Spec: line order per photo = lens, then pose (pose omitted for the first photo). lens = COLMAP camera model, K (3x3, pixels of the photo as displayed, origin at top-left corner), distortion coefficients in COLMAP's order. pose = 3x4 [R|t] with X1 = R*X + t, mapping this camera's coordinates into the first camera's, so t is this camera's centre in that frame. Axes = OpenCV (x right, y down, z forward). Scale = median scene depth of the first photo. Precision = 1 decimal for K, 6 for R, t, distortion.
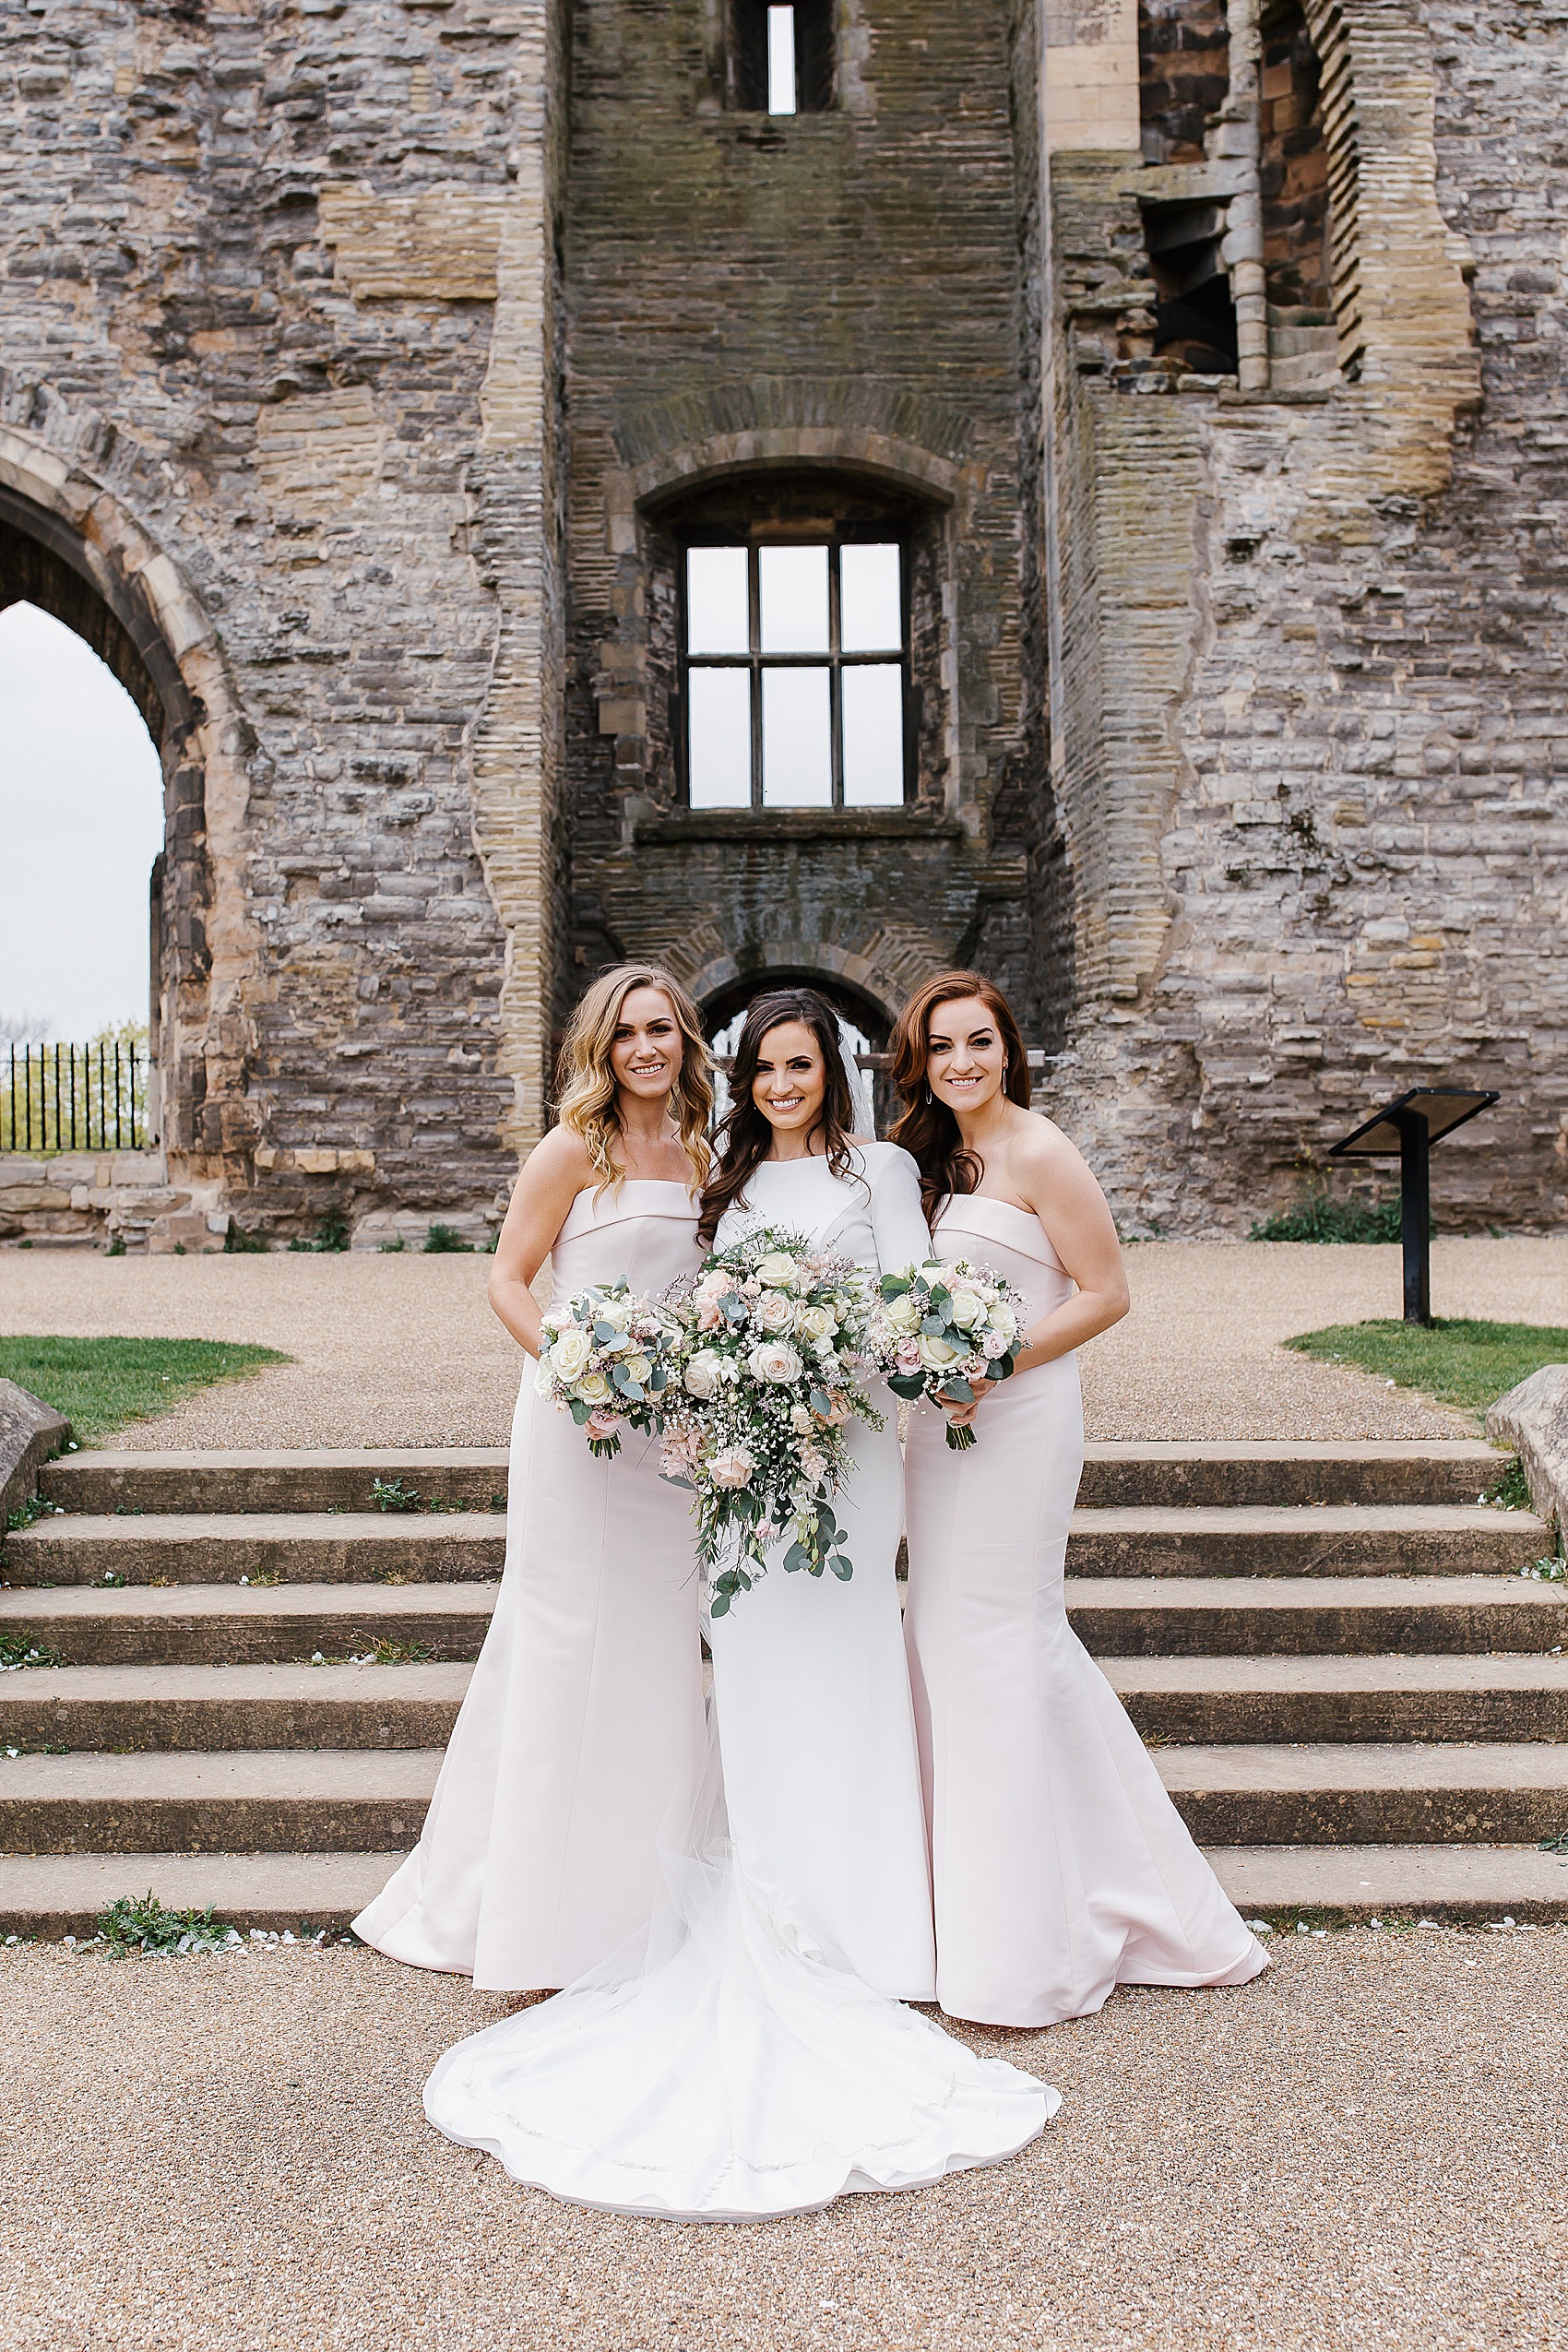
lens RADIAL K [[1979.1, 0, 784.0], [0, 1979.1, 1176.0], [0, 0, 1]] dist [-0.011492, -0.001834]
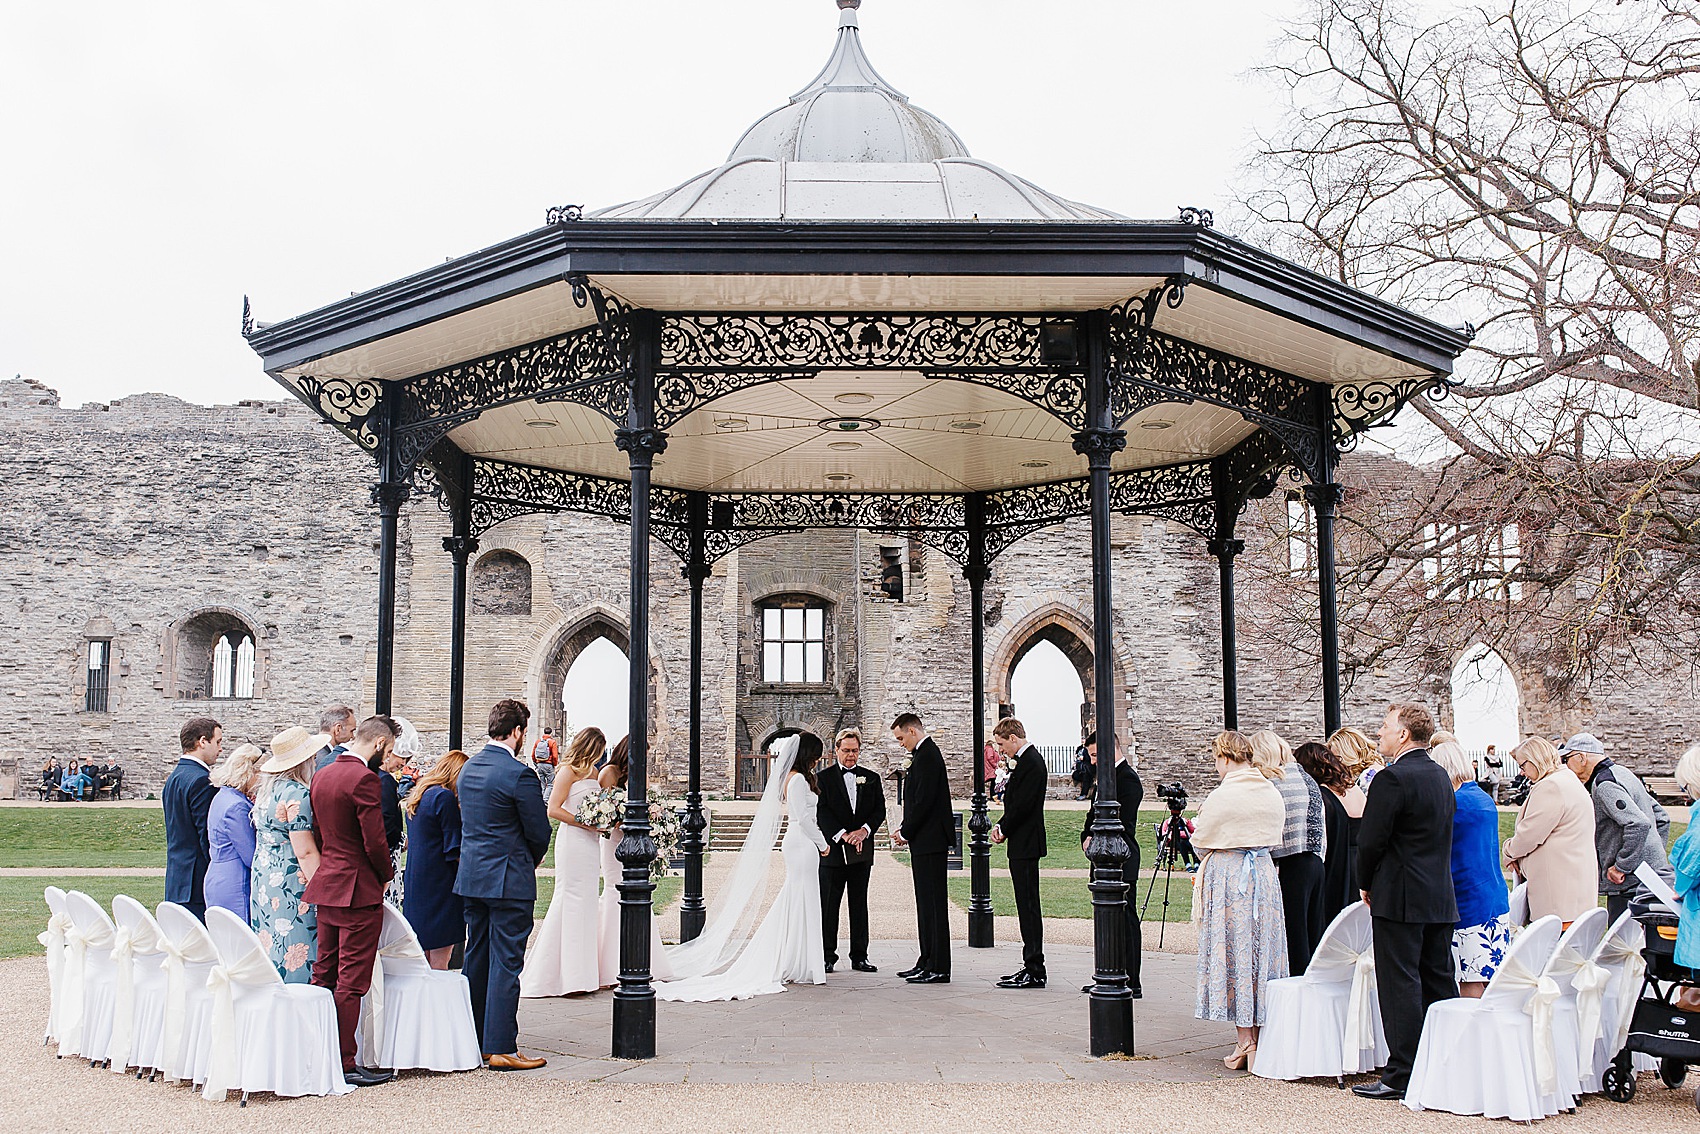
lens RADIAL K [[1430.5, 0, 845.7], [0, 1430.5, 624.0], [0, 0, 1]] dist [-0.011492, -0.001834]
pose [[0.997952, 0.017318, 0.061585, -0.064219], [-0.010075, 0.993195, -0.116029, 0.012420], [-0.063175, 0.115171, 0.991335, -1.706382]]
